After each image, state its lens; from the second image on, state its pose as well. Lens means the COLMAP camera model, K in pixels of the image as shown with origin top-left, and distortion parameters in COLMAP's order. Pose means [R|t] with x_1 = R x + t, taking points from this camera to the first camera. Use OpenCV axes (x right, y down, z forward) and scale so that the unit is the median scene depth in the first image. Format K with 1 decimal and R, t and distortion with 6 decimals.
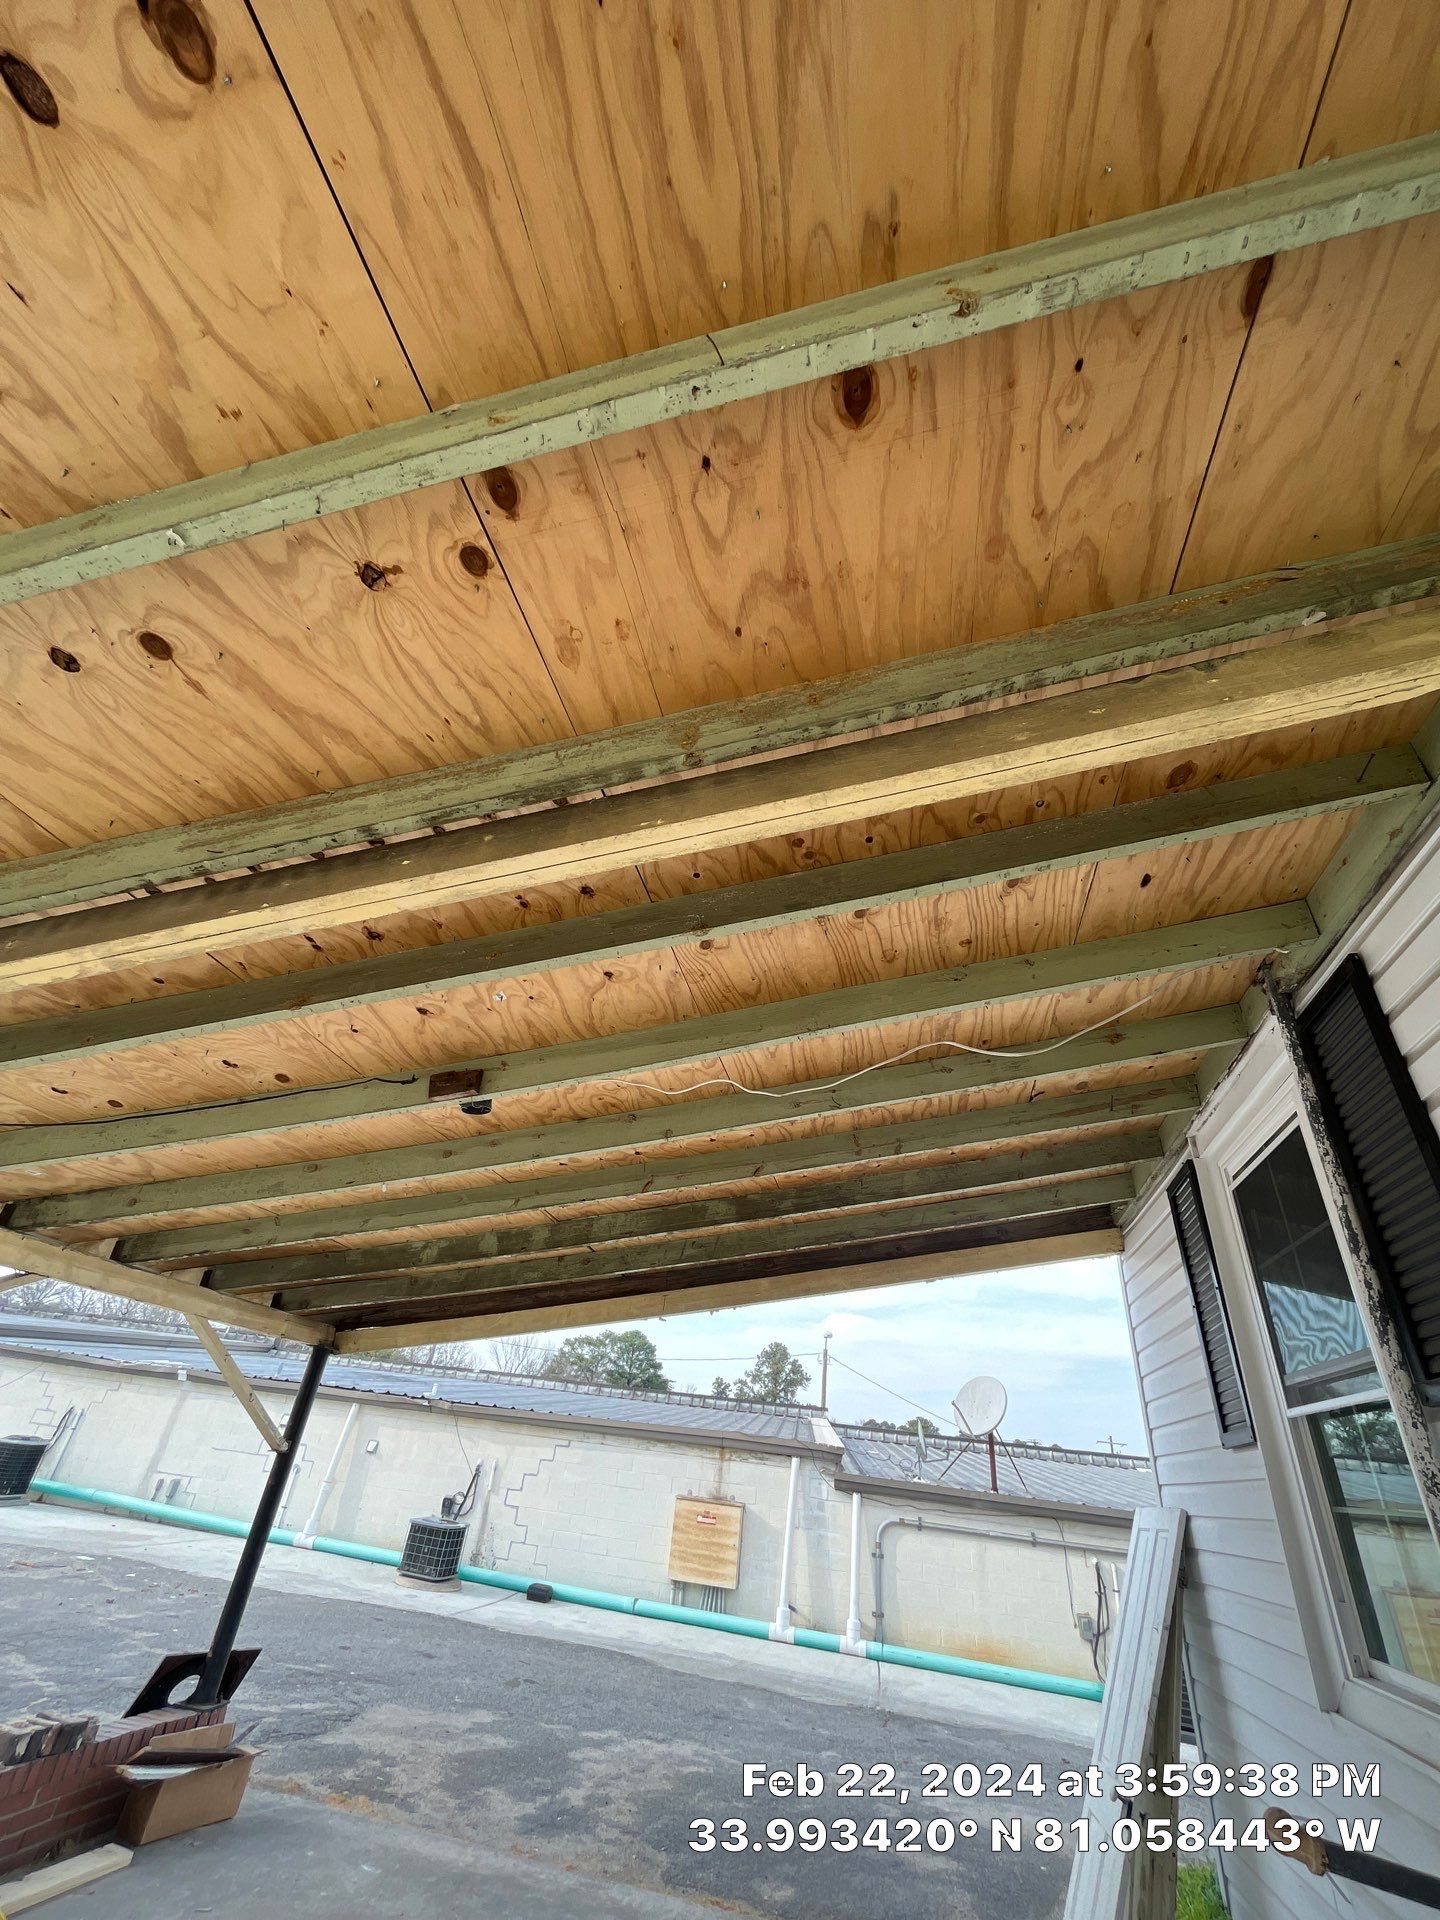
lens RADIAL K [[777.8, 0, 720.0], [0, 777.8, 960.0], [0, 0, 1]] dist [-0.002367, -0.000027]
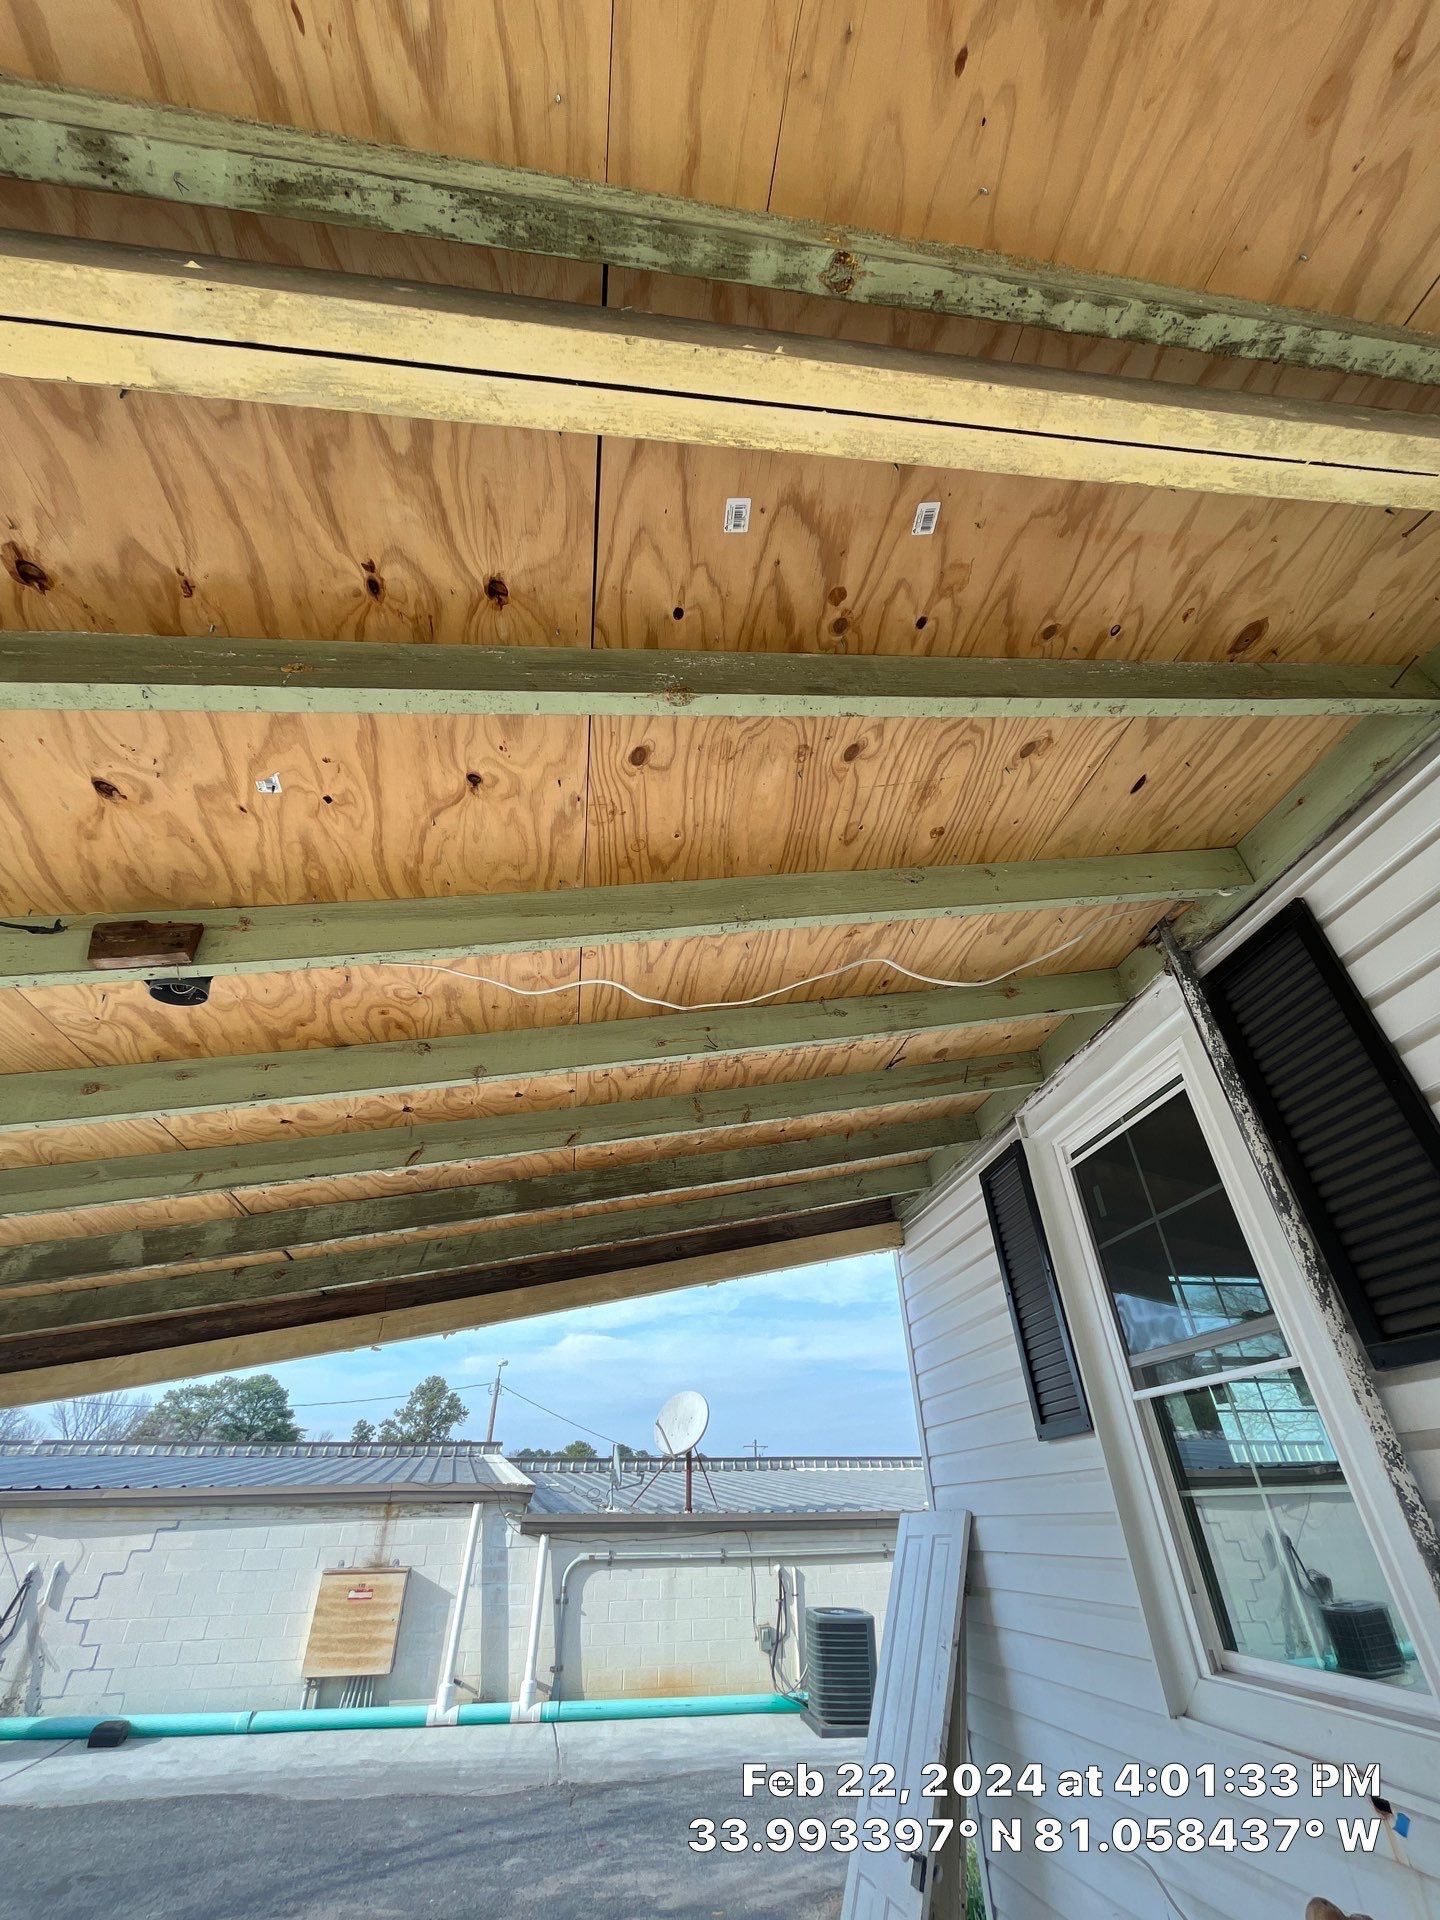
lens RADIAL K [[777.8, 0, 720.0], [0, 777.8, 960.0], [0, 0, 1]] dist [-0.002367, -0.000027]
pose [[0.925737, 0.112621, 0.361008, -0.096912], [-0.103317, 0.993628, -0.045038, 0.097973], [-0.363780, 0.004395, 0.931475, 0.195335]]
